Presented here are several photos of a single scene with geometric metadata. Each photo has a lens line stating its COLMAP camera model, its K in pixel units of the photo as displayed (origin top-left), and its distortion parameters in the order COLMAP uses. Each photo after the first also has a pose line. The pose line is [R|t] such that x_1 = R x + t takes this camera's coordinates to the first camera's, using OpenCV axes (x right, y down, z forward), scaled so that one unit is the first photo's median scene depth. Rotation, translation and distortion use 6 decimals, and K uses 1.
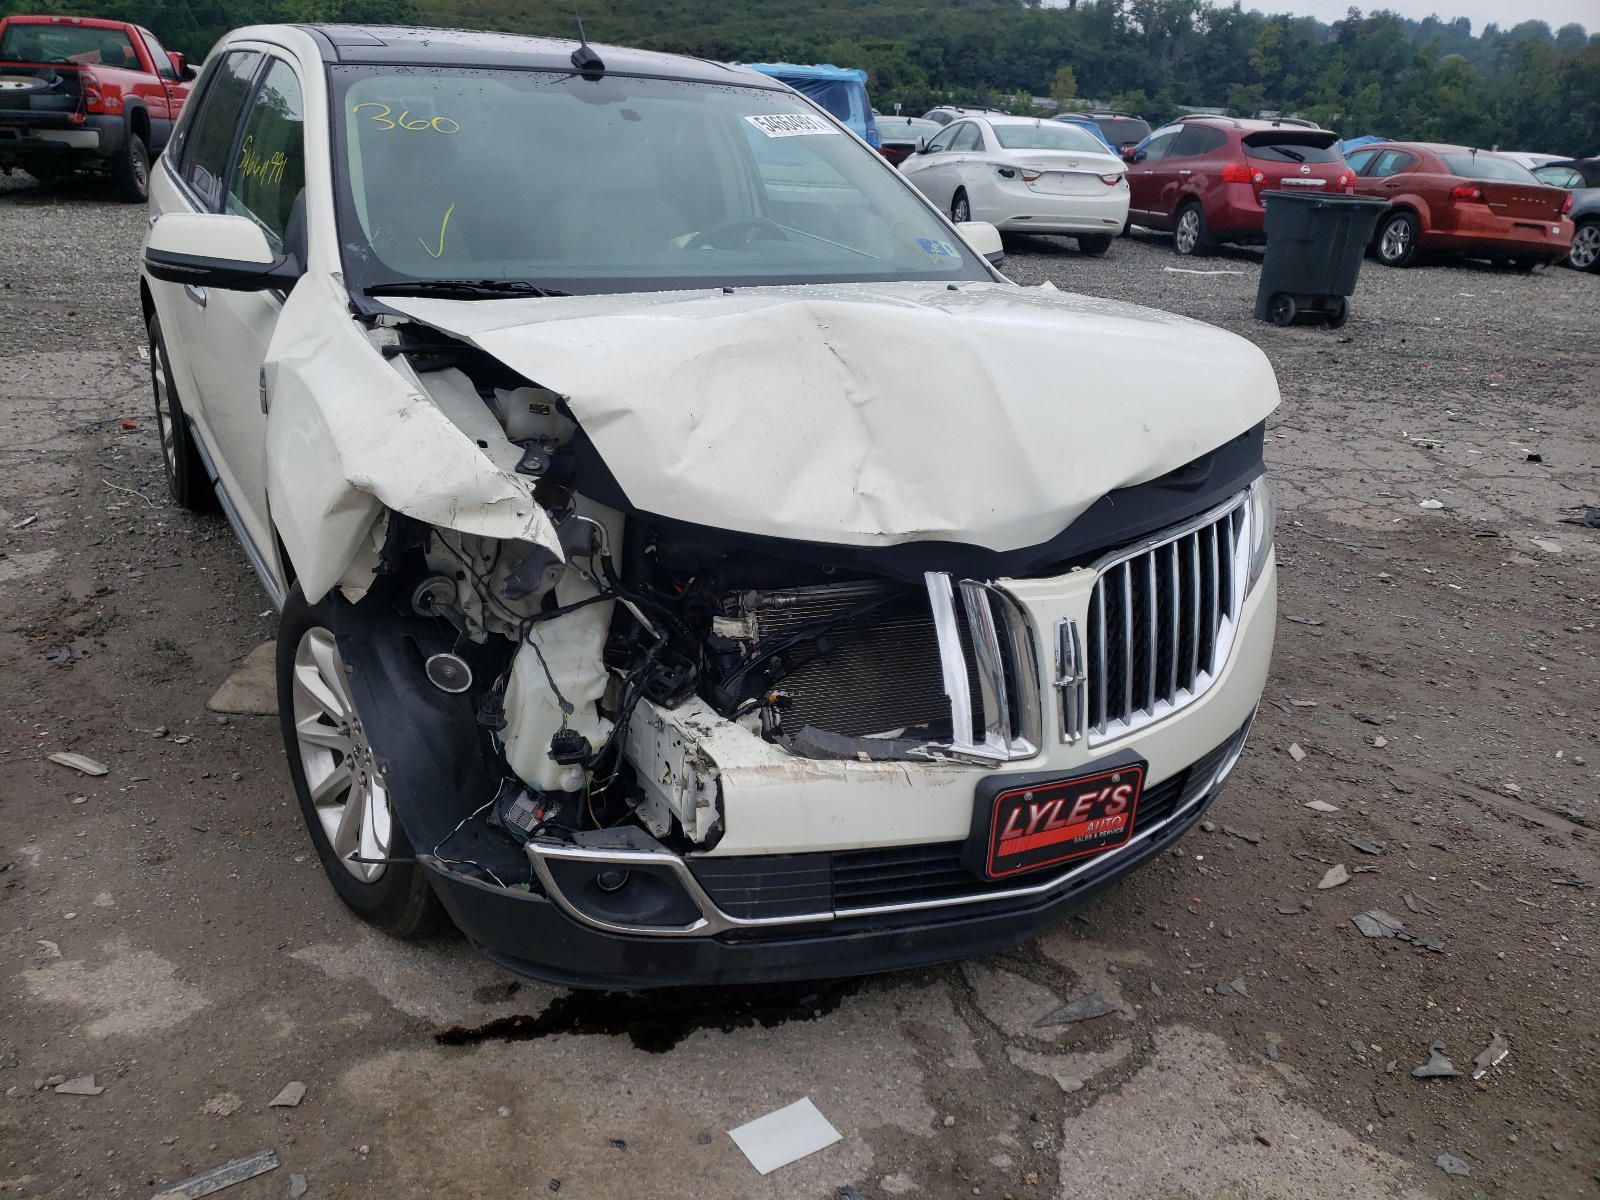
lens RADIAL K [[1270.5, 0, 800.0], [0, 1270.5, 600.0], [0, 0, 1]] dist [0.024079, -0.002724]
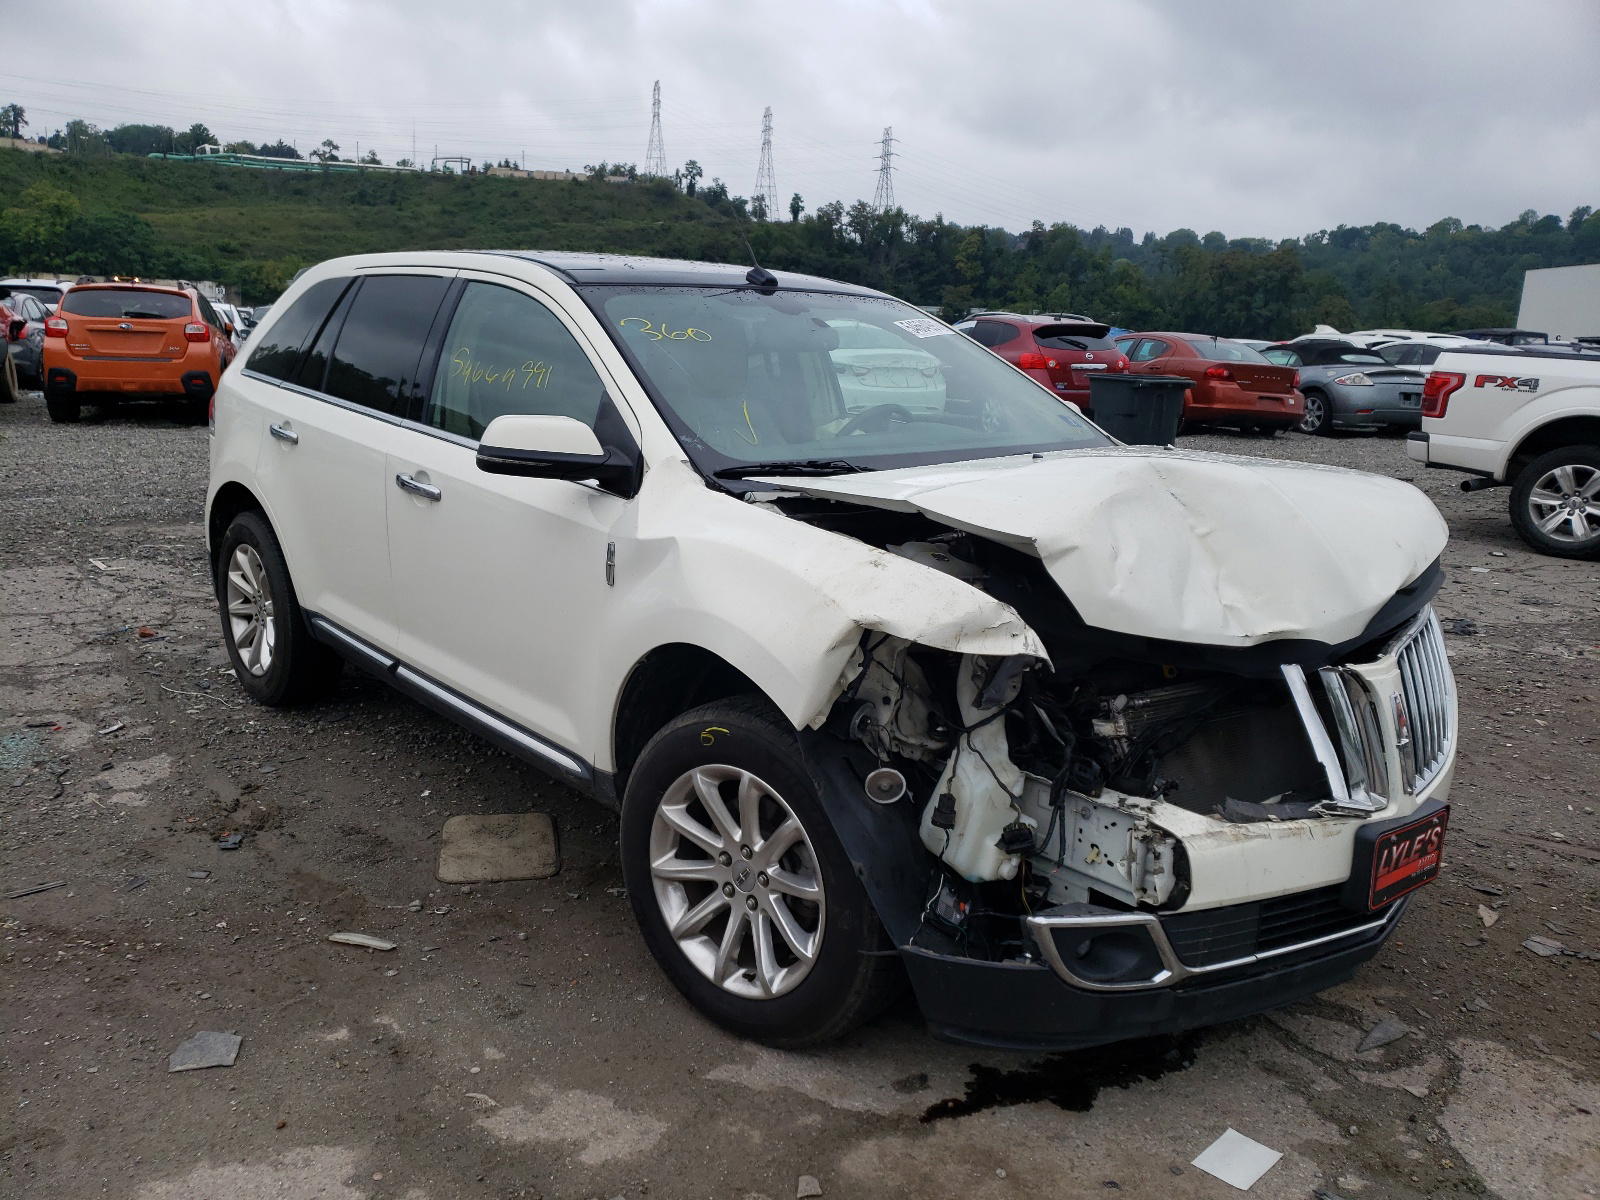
lens RADIAL K [[1261.3, 0, 800.0], [0, 1261.3, 600.0], [0, 0, 1]] dist [0.017326, 0.014999]
pose [[0.979790, -0.063316, 0.189744, -0.515306], [0.089683, 0.986947, -0.133760, 0.033521], [-0.178798, 0.148073, 0.972680, -0.108083]]
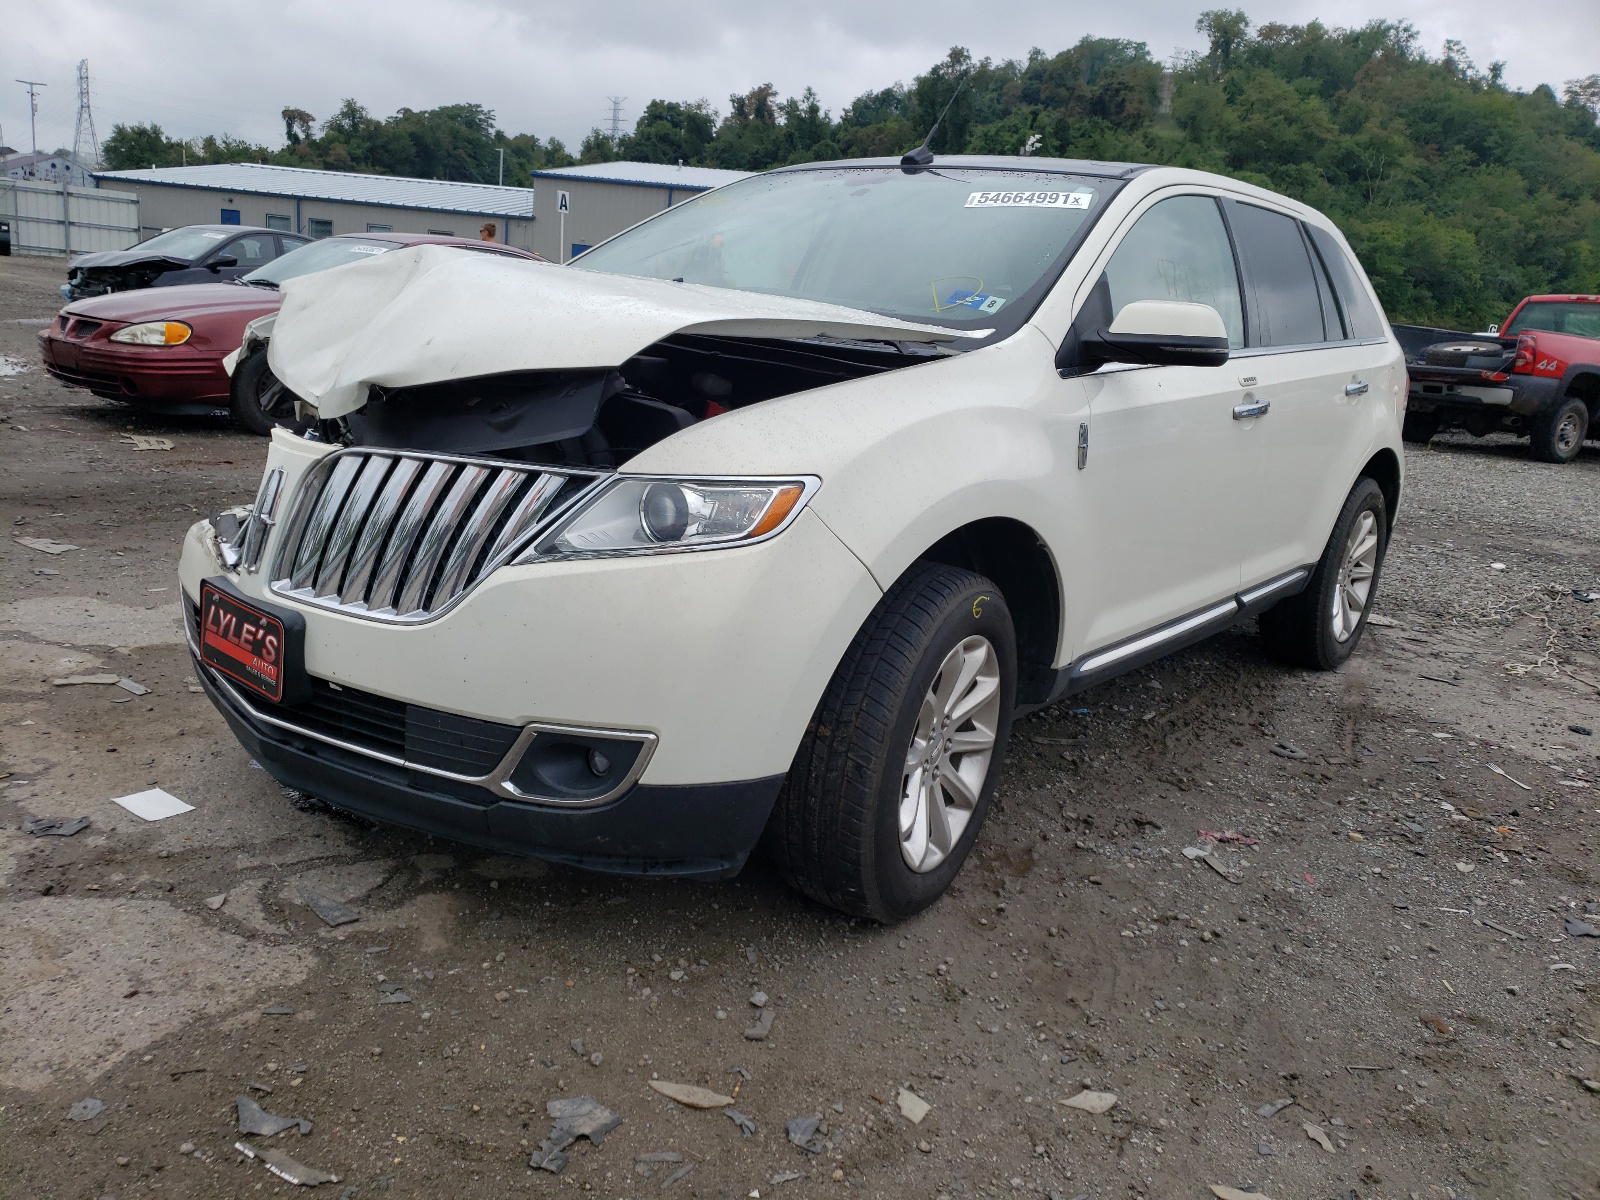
lens RADIAL K [[1303.7, 0, 800.0], [0, 1303.7, 600.0], [0, 0, 1]] dist [0.030508, 0.008310]
pose [[0.350614, 0.194272, -0.916149, 1.287210], [-0.408434, 0.912034, 0.037090, -0.096958], [0.842764, 0.361182, 0.399119, 0.828745]]
